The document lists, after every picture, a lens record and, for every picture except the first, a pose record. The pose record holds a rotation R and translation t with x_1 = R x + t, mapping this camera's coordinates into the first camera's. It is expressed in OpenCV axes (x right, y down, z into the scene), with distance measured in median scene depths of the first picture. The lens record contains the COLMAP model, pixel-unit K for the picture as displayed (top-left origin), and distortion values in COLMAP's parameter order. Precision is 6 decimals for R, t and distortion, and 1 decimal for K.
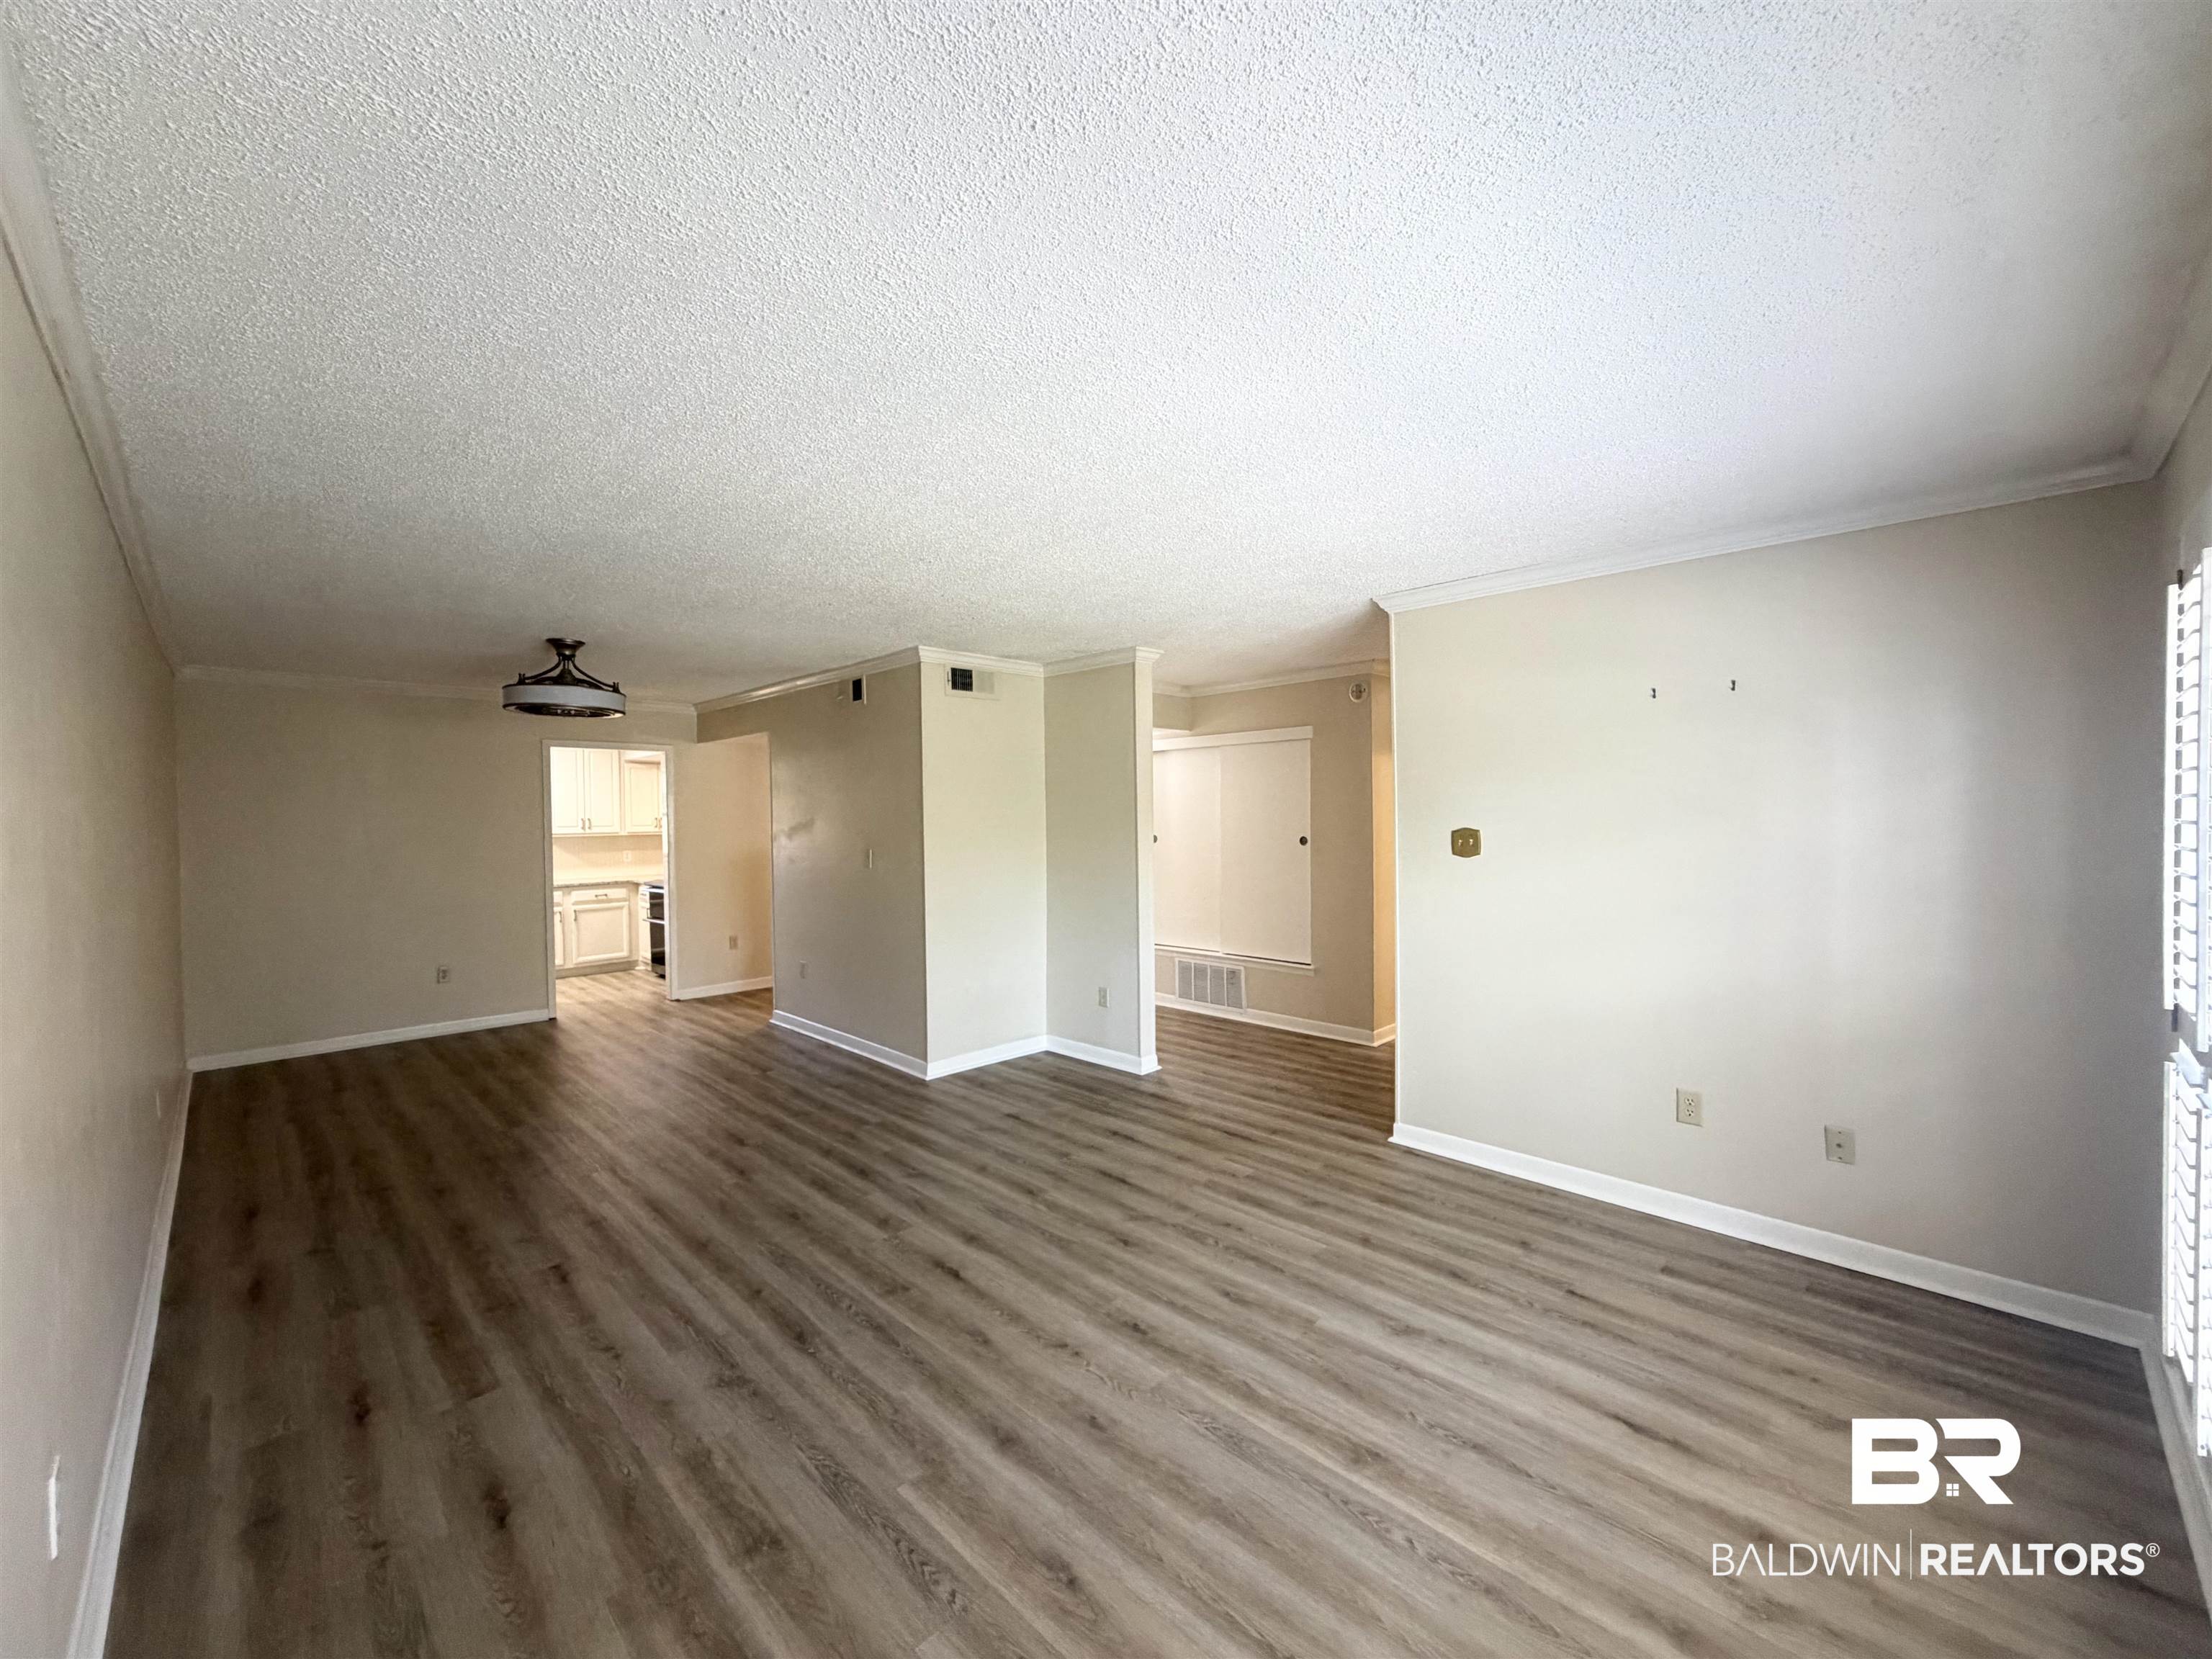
lens RADIAL K [[880.3, 0, 1097.4], [0, 880.3, 829.1], [0, 0, 1]] dist [0.001976, -0.001153]
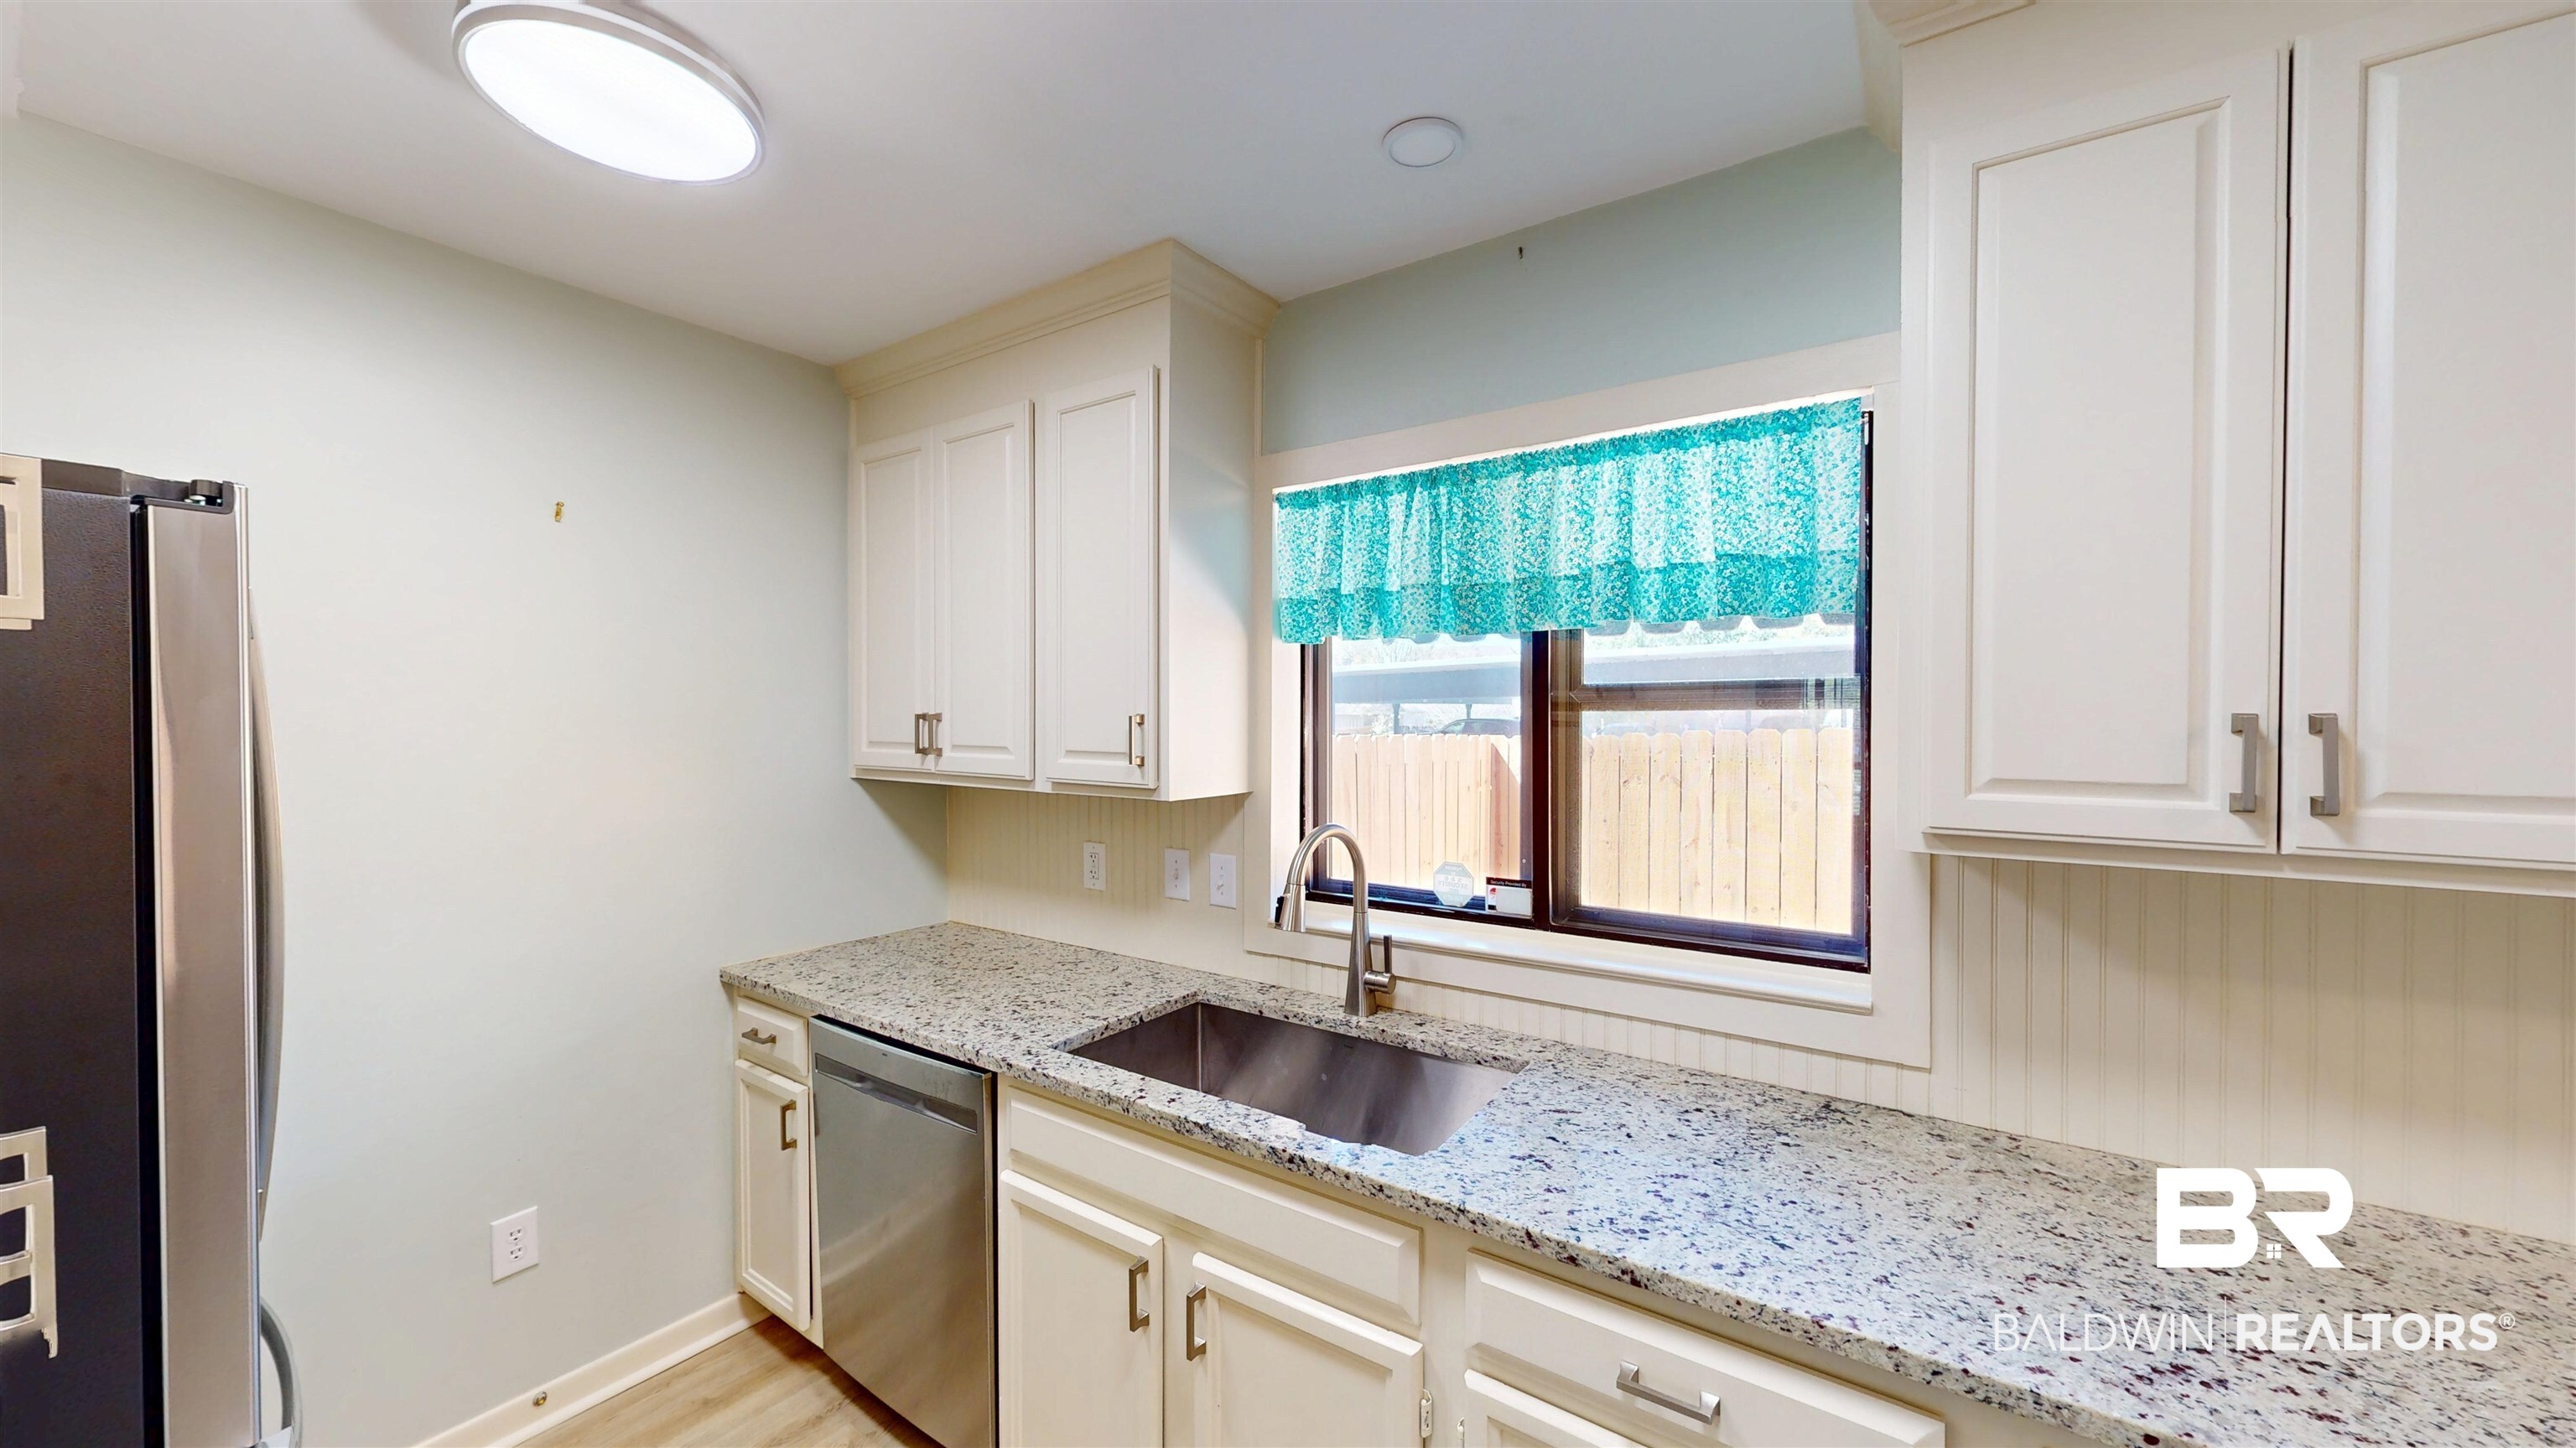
lens RADIAL K [[944.7, 0, 1287.6], [0, 944.7, 726.3], [0, 0, 1]] dist [-0.001049, 0.000499]
pose [[0.187865, 0.027453, -0.981811, -1.154731], [-0.019382, 0.999518, 0.024240, -0.025900], [0.982004, 0.014476, 0.188306, 2.018169]]
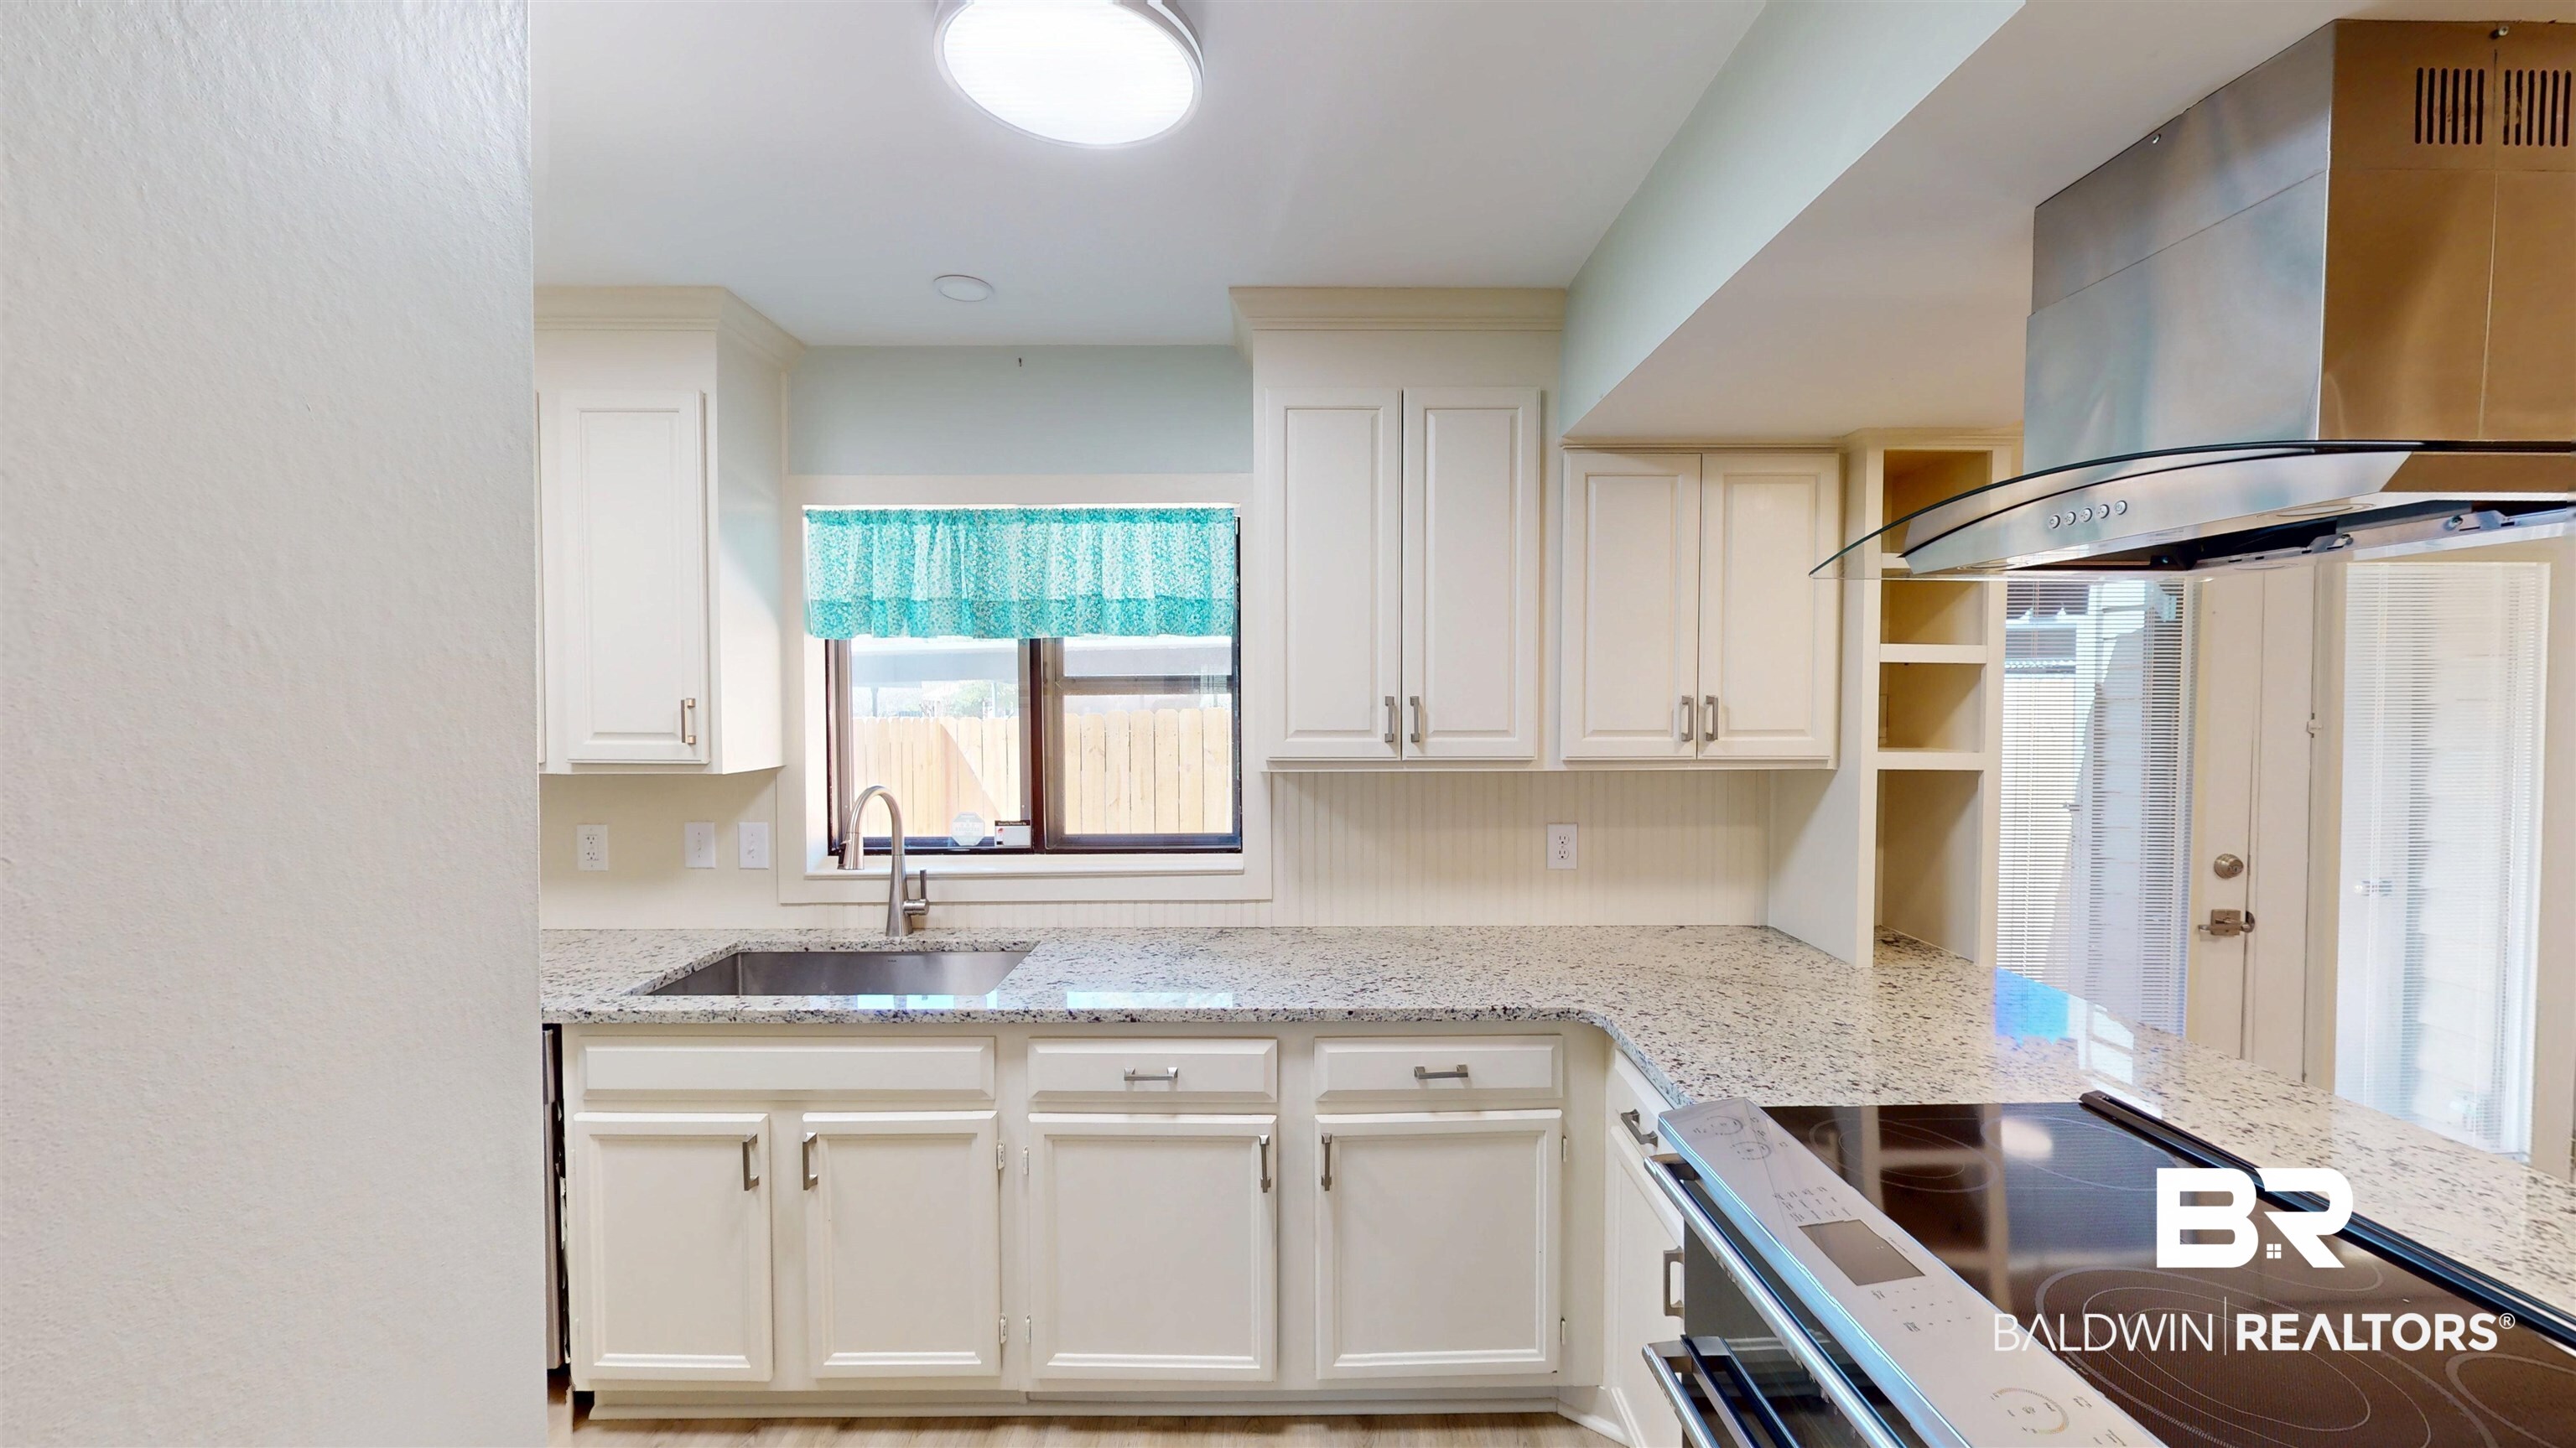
lens RADIAL K [[944.7, 0, 1287.3], [0, 944.7, 726.4], [0, 0, 1]] dist [-0.001049, 0.000499]
pose [[0.715471, 0.034349, -0.697797, -1.006061], [-0.019860, 0.999387, 0.028831, -0.025391], [0.698360, -0.006770, 0.715715, 1.876176]]
